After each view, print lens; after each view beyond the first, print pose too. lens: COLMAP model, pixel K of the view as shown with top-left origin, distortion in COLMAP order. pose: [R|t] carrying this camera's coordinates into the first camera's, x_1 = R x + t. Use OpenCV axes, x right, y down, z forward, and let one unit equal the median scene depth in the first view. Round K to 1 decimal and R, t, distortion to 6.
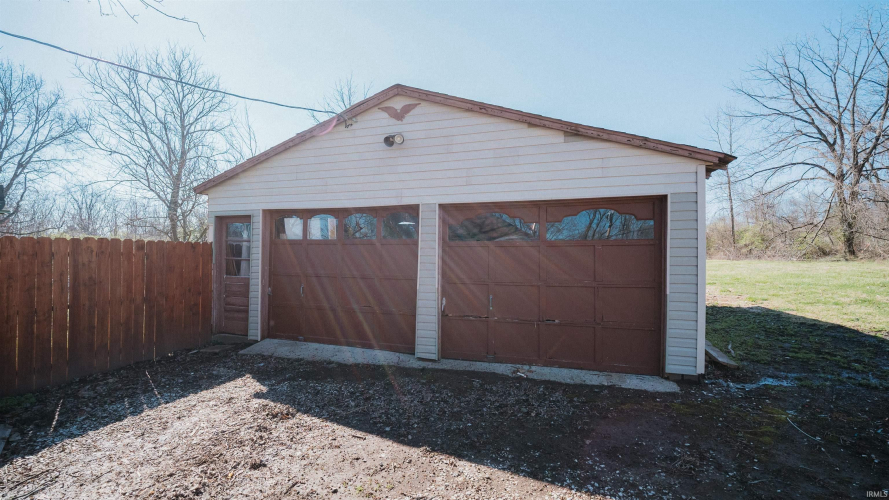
lens RADIAL K [[363.2, 0, 444.5], [0, 363.2, 250.0], [0, 0, 1]] dist [0.000490, 0.000058]
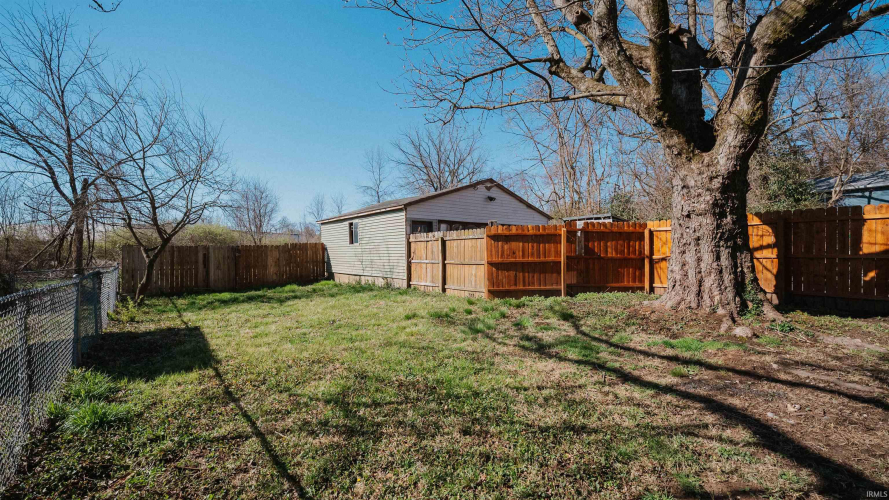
lens RADIAL K [[373.0, 0, 444.5], [0, 373.0, 250.0], [0, 0, 1]] dist [-0.002640, -0.000539]
pose [[0.550642, -0.001036, 0.834741, -2.652048], [0.009744, 0.999939, -0.005187, 0.099121], [-0.834685, 0.010990, 0.550619, -0.260513]]
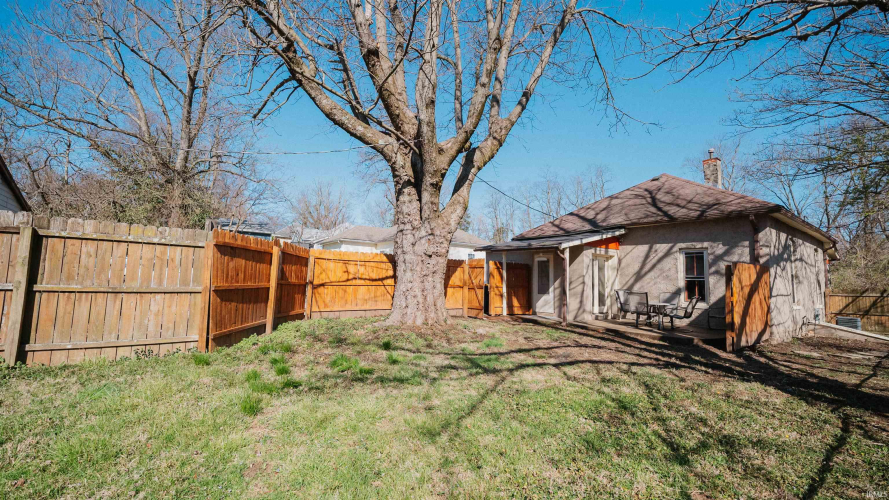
lens RADIAL K [[363.2, 0, 444.5], [0, 363.2, 250.0], [0, 0, 1]] dist [0.000490, 0.000058]
pose [[-0.829796, 0.025680, 0.557475, -2.189191], [-0.032249, 0.995065, -0.093840, 0.116795], [-0.557134, -0.095846, -0.824873, 1.047005]]
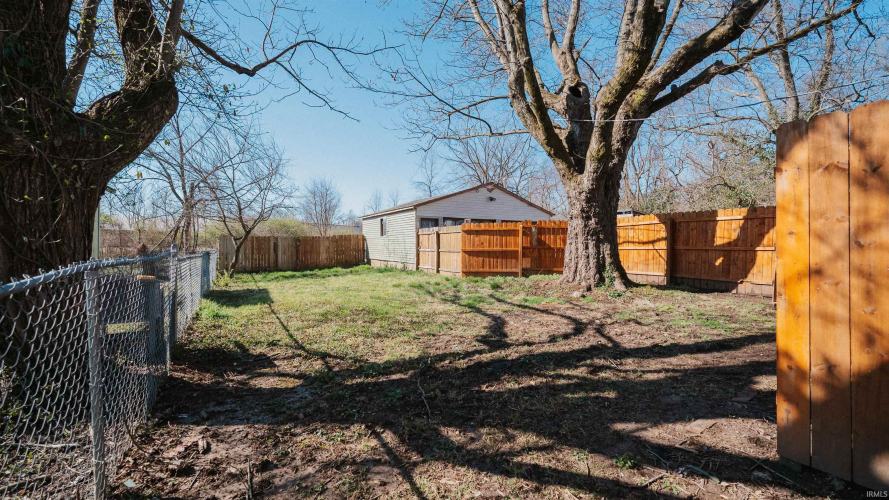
lens RADIAL K [[373.0, 0, 444.5], [0, 373.0, 250.0], [0, 0, 1]] dist [-0.002640, -0.000539]
pose [[0.680056, -0.010605, 0.733084, -2.884220], [-0.000875, 0.999883, 0.015276, 0.111890], [-0.733160, -0.011030, 0.679967, -0.991201]]
